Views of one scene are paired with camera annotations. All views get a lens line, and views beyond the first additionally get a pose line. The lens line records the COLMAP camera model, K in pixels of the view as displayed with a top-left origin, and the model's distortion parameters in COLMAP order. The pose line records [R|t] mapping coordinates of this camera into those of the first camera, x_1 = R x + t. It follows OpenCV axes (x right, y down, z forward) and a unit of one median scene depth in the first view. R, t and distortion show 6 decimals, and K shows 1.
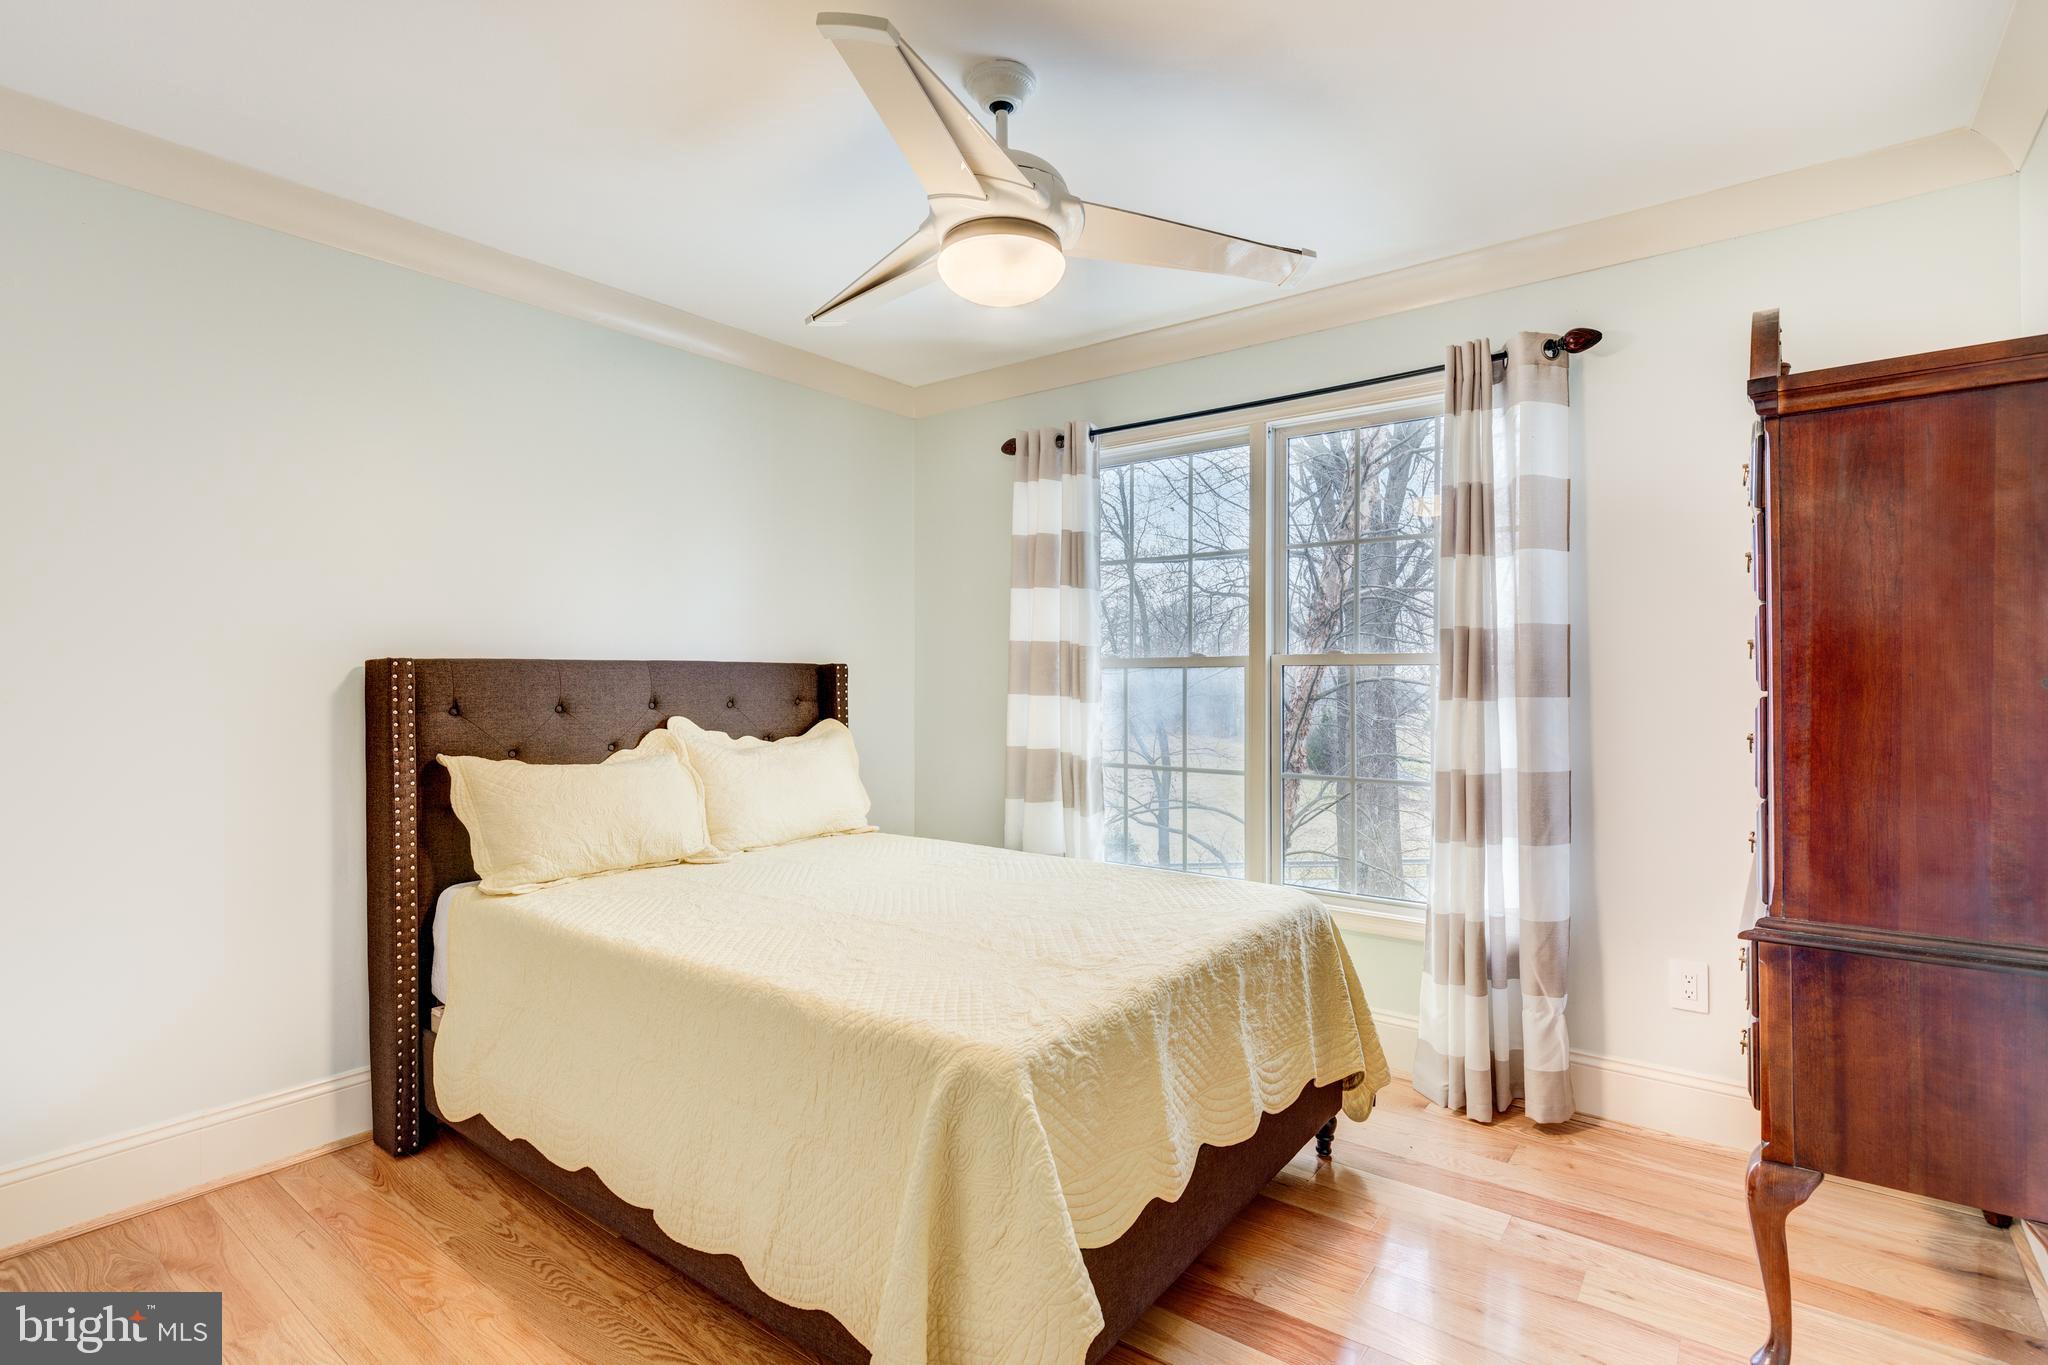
lens RADIAL K [[974.6, 0, 1041.8], [0, 974.6, 678.5], [0, 0, 1]] dist [0.000702, 0.000176]
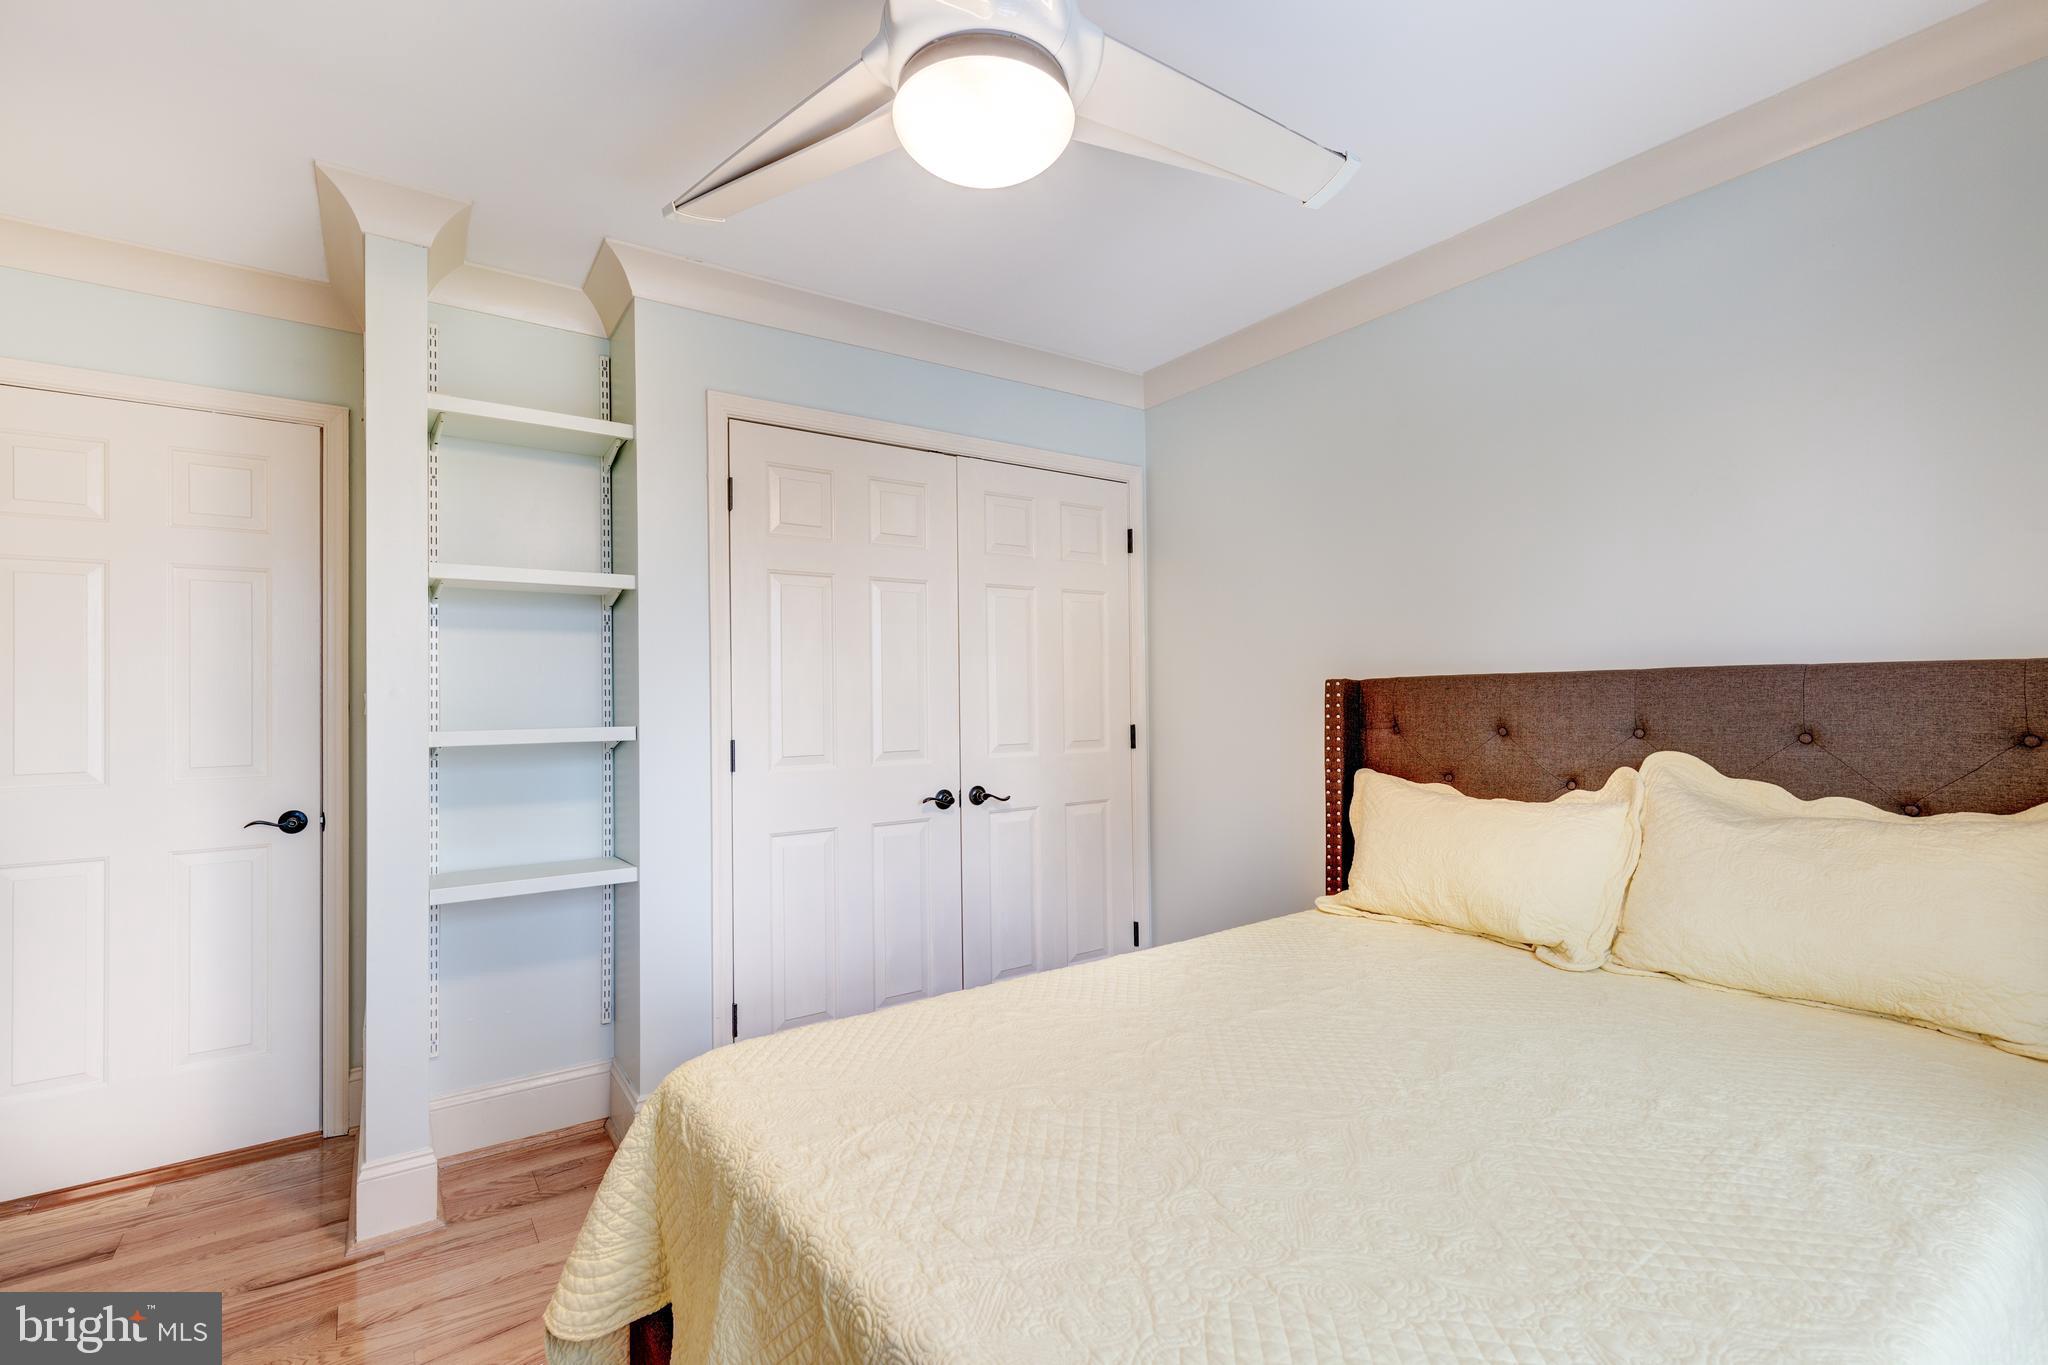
lens RADIAL K [[932.3, 0, 1024.0], [0, 932.3, 682.5], [0, 0, 1]] dist [0.004265, -0.001169]
pose [[-0.312222, -0.009248, -0.949964, 0.395127], [0.014998, 0.999780, -0.014663, -0.005874], [0.949891, -0.018826, -0.312014, 0.819008]]
